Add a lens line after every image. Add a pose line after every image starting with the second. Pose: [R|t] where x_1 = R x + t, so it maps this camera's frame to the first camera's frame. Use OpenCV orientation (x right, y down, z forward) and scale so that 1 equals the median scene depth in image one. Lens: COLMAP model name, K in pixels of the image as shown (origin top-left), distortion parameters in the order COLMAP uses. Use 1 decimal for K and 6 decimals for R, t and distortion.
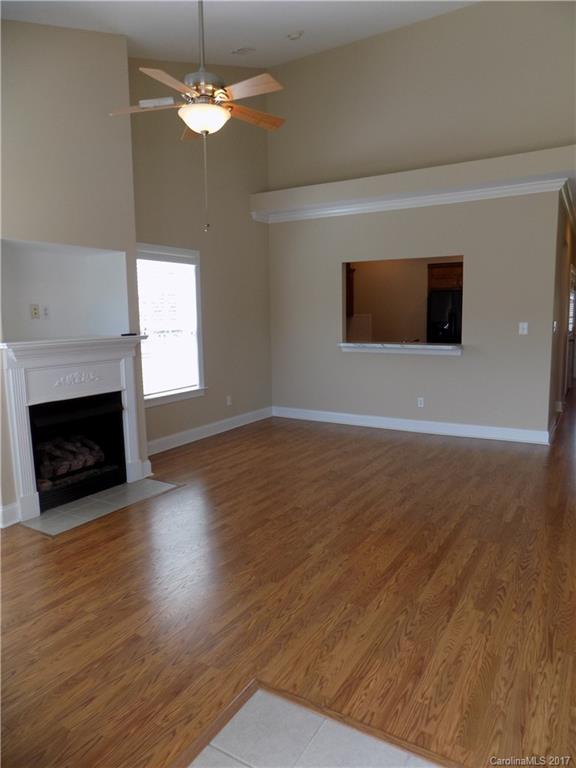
lens RADIAL K [[523.2, 0, 287.4], [0, 523.2, 384.1], [0, 0, 1]] dist [-0.065072, 0.056489]
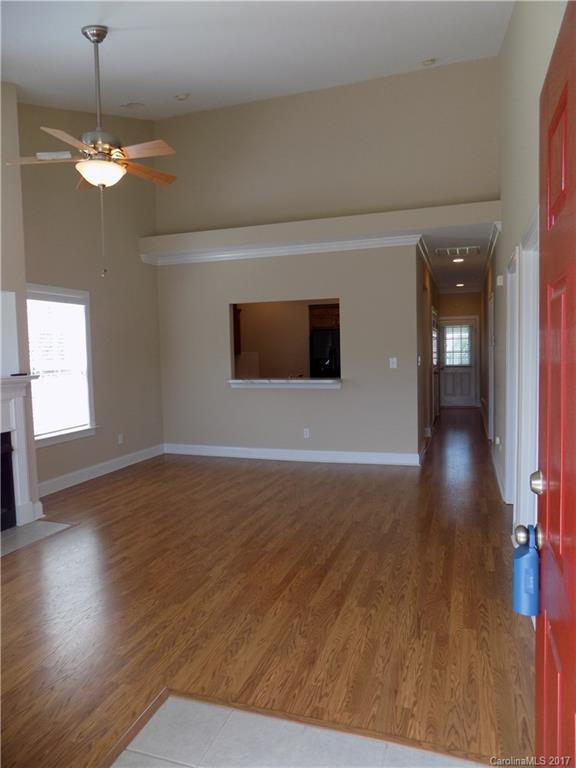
lens RADIAL K [[523.2, 0, 291.0], [0, 523.2, 379.6], [0, 0, 1]] dist [-0.065072, 0.056489]
pose [[0.975361, -0.019521, 0.219750, -0.014534], [0.037041, 0.996428, -0.075890, 0.009265], [-0.217483, 0.082160, 0.972600, -0.076040]]
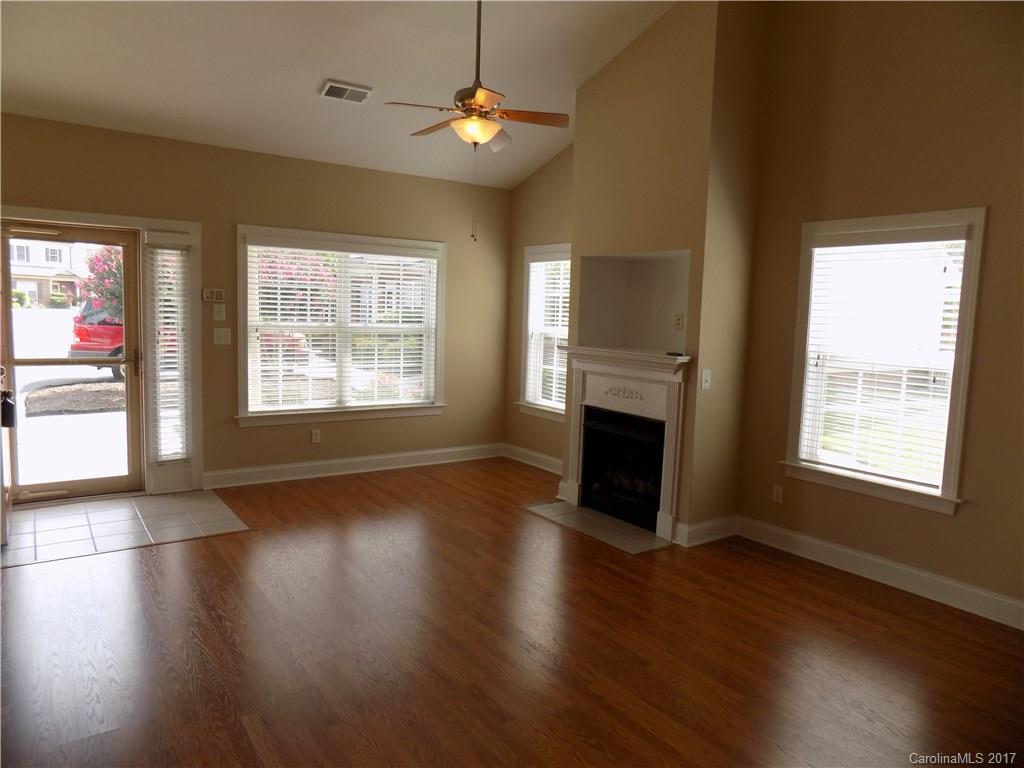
lens RADIAL K [[697.6, 0, 509.6], [0, 697.6, 380.8], [0, 0, 1]] dist [-0.065072, 0.056489]
pose [[-0.411498, 0.101602, -0.905730, 0.807258], [-0.137998, 0.975364, 0.172110, -0.215721], [0.900903, 0.195812, -0.387339, 1.257971]]
